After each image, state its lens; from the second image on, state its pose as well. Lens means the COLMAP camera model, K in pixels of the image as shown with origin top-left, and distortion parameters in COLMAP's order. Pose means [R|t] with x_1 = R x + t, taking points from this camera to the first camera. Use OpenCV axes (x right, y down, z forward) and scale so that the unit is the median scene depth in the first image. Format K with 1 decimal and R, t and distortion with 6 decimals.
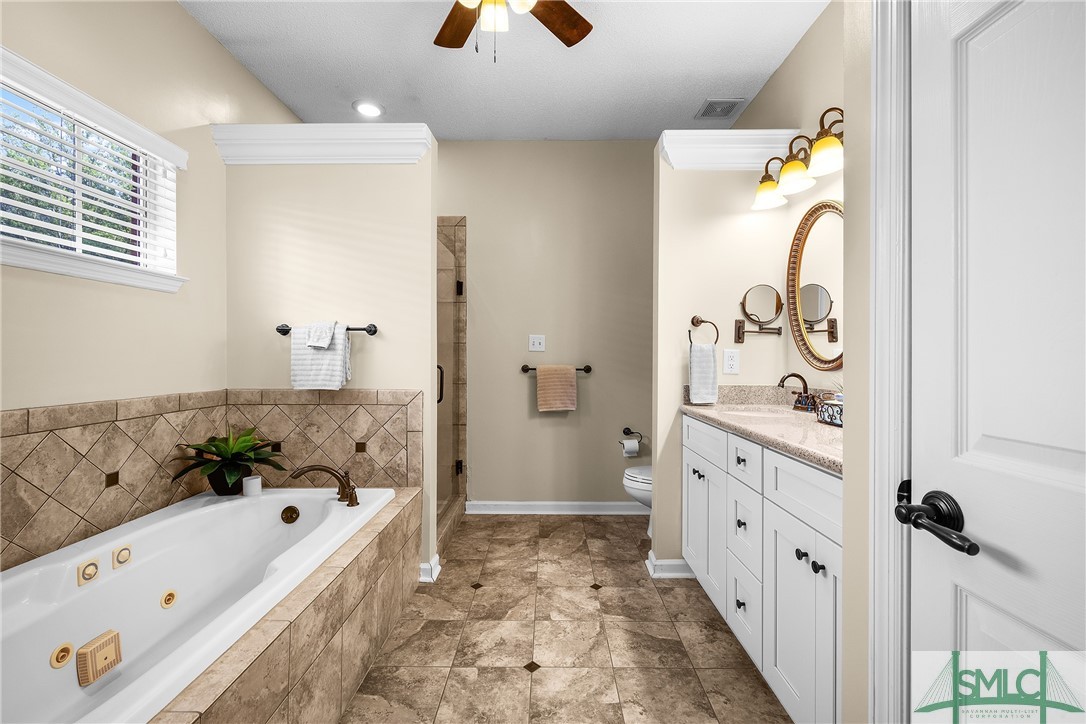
lens RADIAL K [[453.4, 0, 544.5], [0, 453.4, 359.4], [0, 0, 1]] dist [-0.002568, -0.000721]
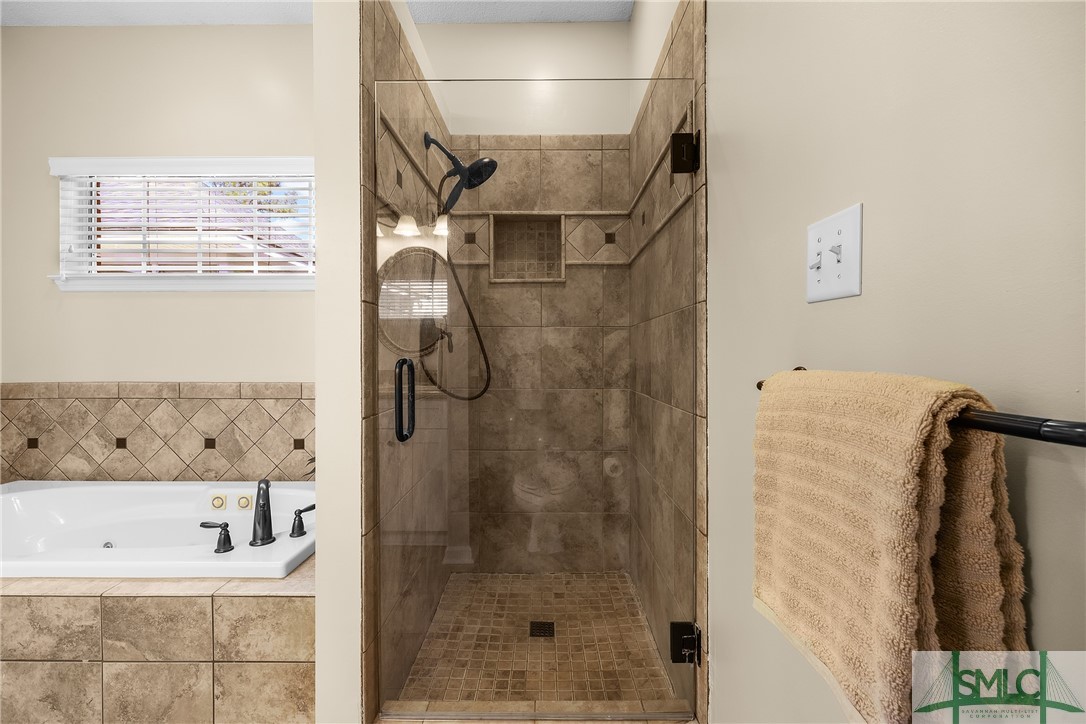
lens RADIAL K [[453.4, 0, 547.5], [0, 453.4, 360.6], [0, 0, 1]] dist [-0.002568, -0.000721]
pose [[0.018850, 0.008564, -0.999786, 0.283686], [-0.004314, 0.999955, 0.008484, 0.013009], [0.999813, 0.004154, 0.018886, 1.415974]]
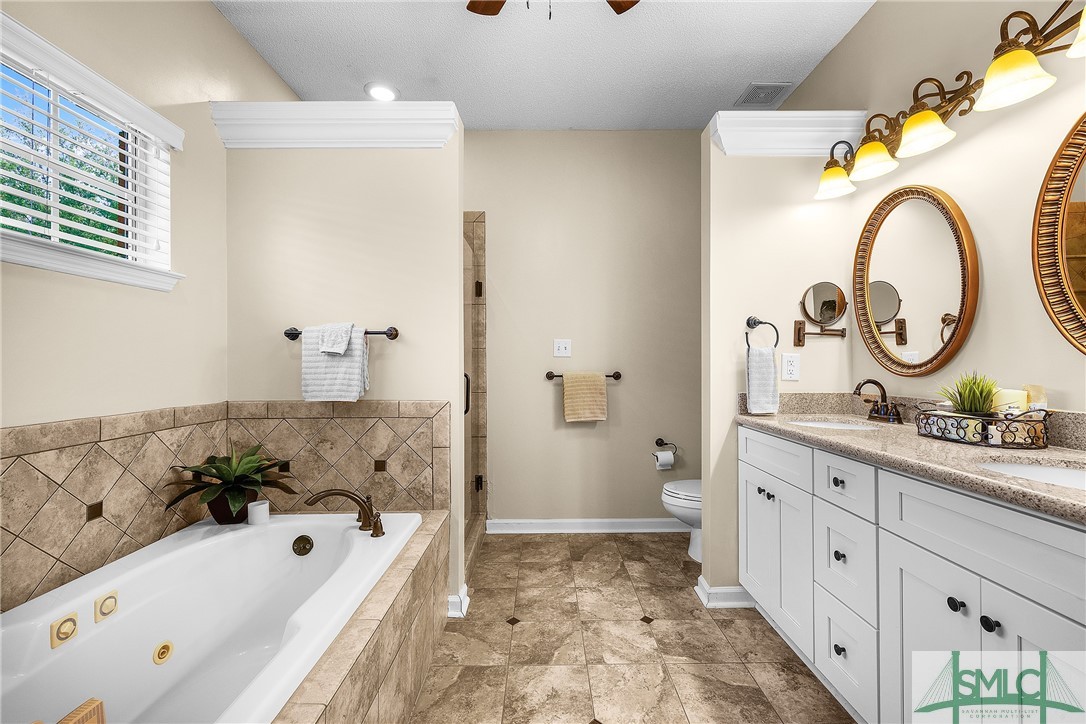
lens RADIAL K [[453.4, 0, 546.0], [0, 453.4, 361.6], [0, 0, 1]] dist [-0.002568, -0.000721]
pose [[0.999829, -0.005668, 0.017624, -0.108592], [0.005803, 0.999954, -0.007609, -0.001698], [-0.017580, 0.007710, 0.999816, 0.118912]]
